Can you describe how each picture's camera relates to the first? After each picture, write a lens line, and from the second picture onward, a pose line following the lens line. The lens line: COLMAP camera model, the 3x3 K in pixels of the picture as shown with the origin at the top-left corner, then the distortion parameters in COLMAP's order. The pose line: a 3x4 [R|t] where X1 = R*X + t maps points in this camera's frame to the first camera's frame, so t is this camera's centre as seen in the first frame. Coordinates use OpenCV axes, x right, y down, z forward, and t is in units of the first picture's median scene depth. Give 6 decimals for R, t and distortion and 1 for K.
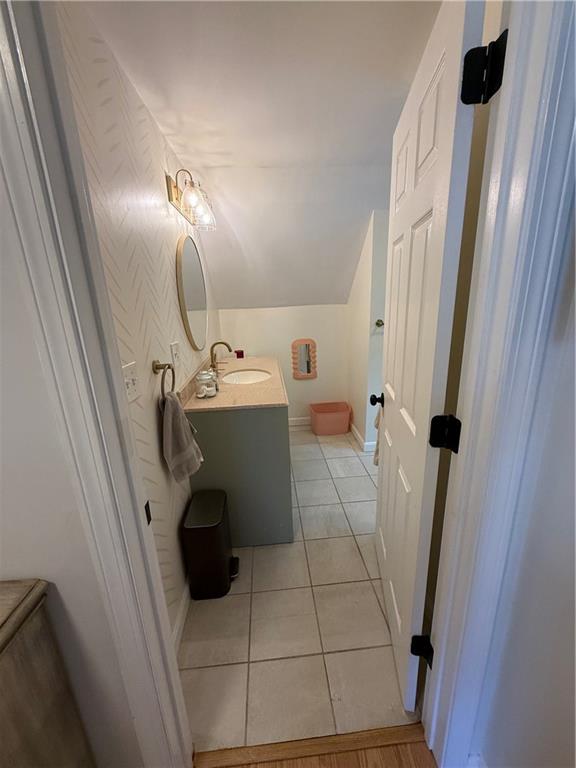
lens RADIAL K [[305.7, 0, 289.0], [0, 305.7, 381.5], [0, 0, 1]] dist [0.000502, 0.000652]
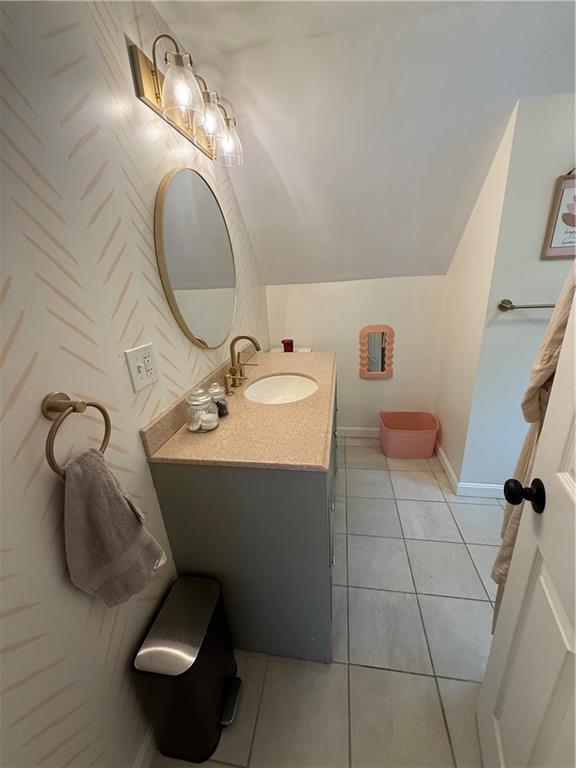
lens RADIAL K [[305.7, 0, 289.0], [0, 305.7, 381.5], [0, 0, 1]] dist [0.000502, 0.000652]
pose [[0.969989, 0.060655, -0.235463, 0.036300], [-0.041750, 0.995552, 0.084463, -0.087038], [0.239538, -0.072097, 0.968206, 0.349437]]
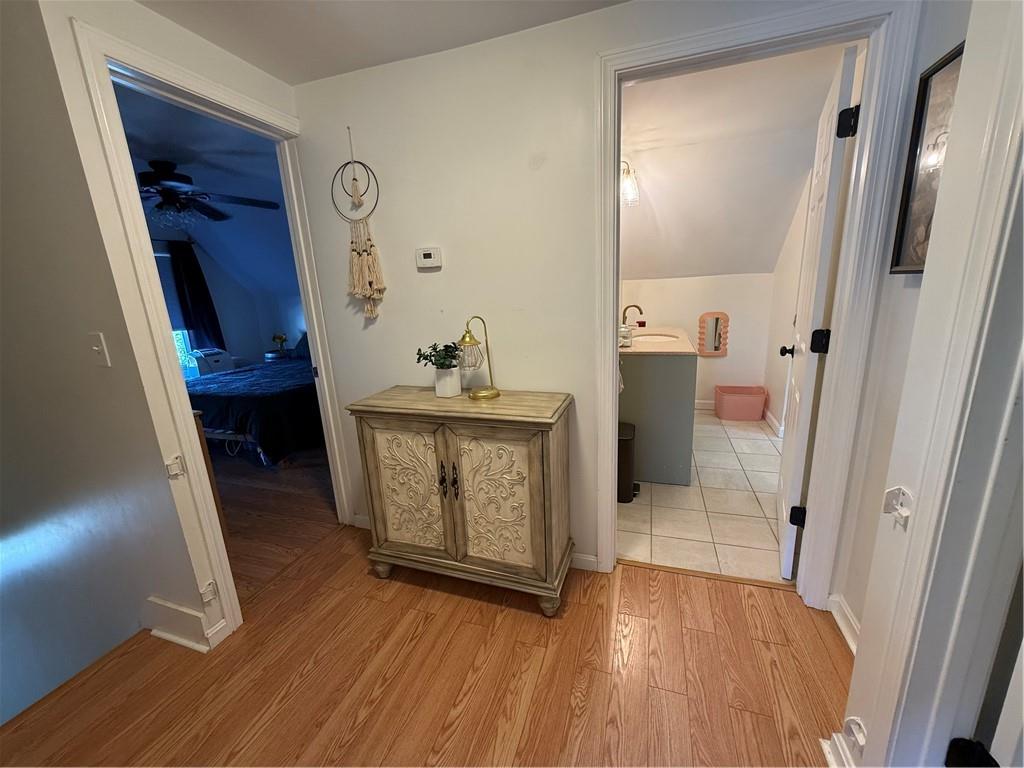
lens RADIAL K [[407.6, 0, 516.0], [0, 407.6, 384.8], [0, 0, 1]] dist [0.000502, 0.000652]
pose [[0.924091, 0.082310, -0.373204, -0.039419], [-0.086268, 0.996253, 0.006116, 0.179617], [0.372309, 0.026544, 0.927729, -0.504901]]
